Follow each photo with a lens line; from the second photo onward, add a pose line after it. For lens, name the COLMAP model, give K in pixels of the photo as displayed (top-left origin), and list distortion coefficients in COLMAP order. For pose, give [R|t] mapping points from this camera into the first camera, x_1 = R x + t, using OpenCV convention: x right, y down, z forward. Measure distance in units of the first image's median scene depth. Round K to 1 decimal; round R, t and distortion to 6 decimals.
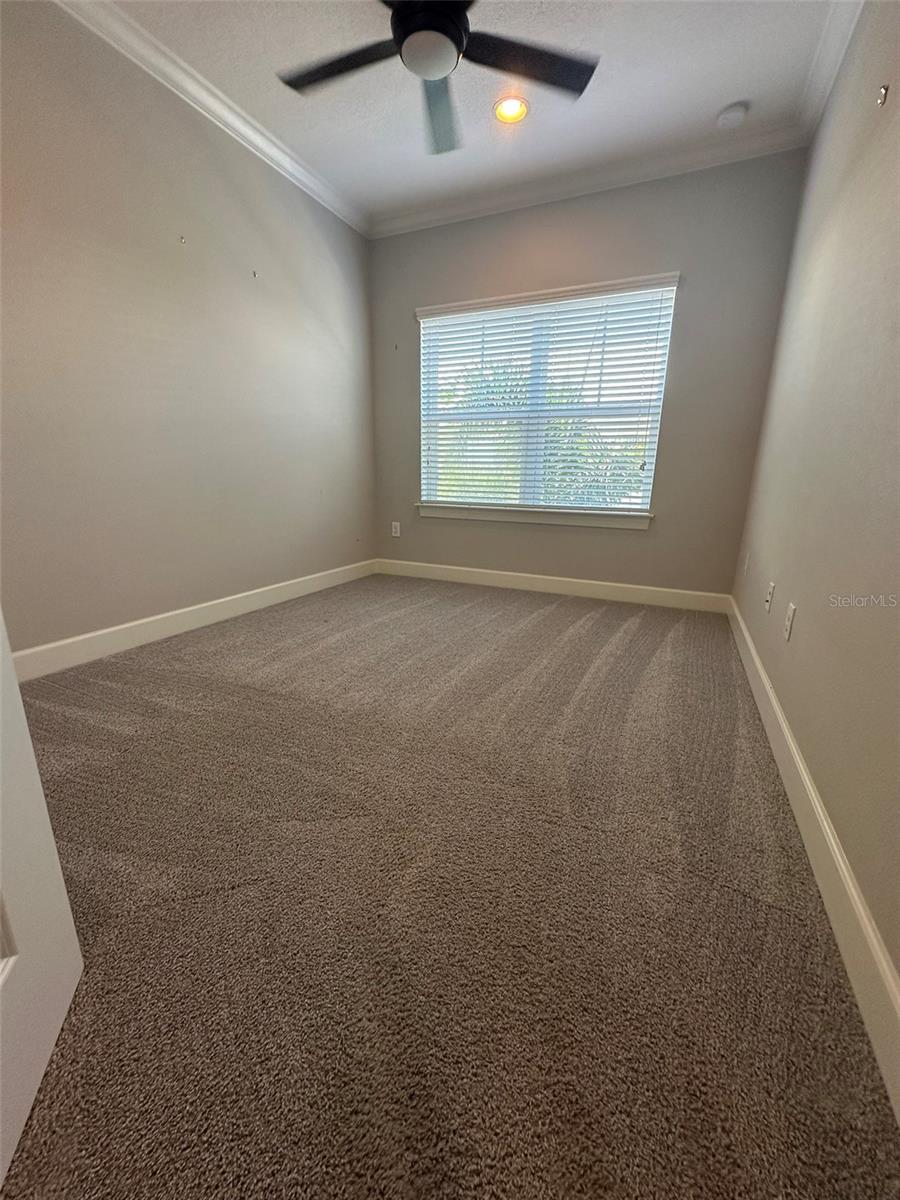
lens RADIAL K [[485.3, 0, 452.6], [0, 485.3, 600.6], [0, 0, 1]] dist [-0.009581, -0.000123]
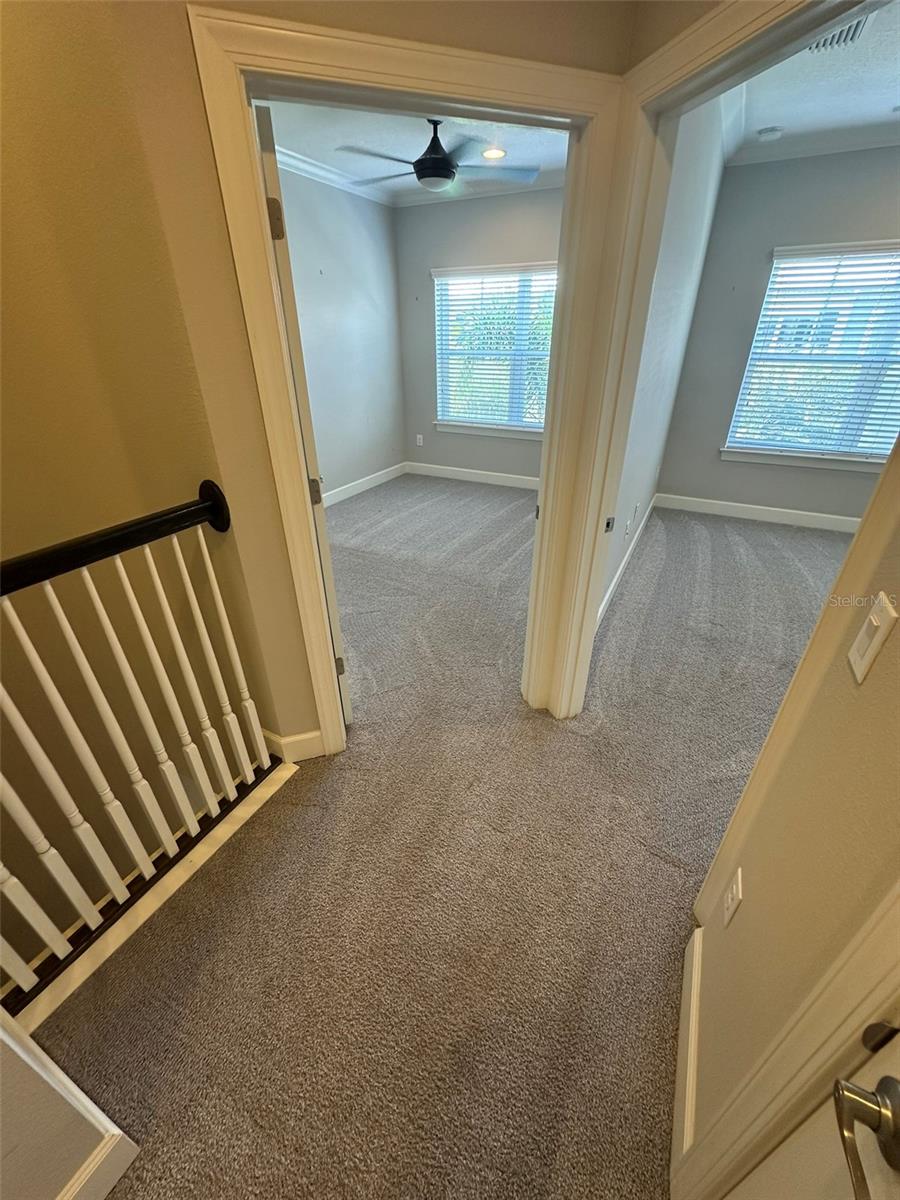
lens RADIAL K [[485.3, 0, 452.8], [0, 485.3, 605.7], [0, 0, 1]] dist [-0.009581, -0.000123]
pose [[0.998952, 0.003827, -0.045612, 0.055703], [0.008141, 0.965754, 0.259332, -0.066126], [0.045042, -0.259431, 0.964711, -0.598042]]
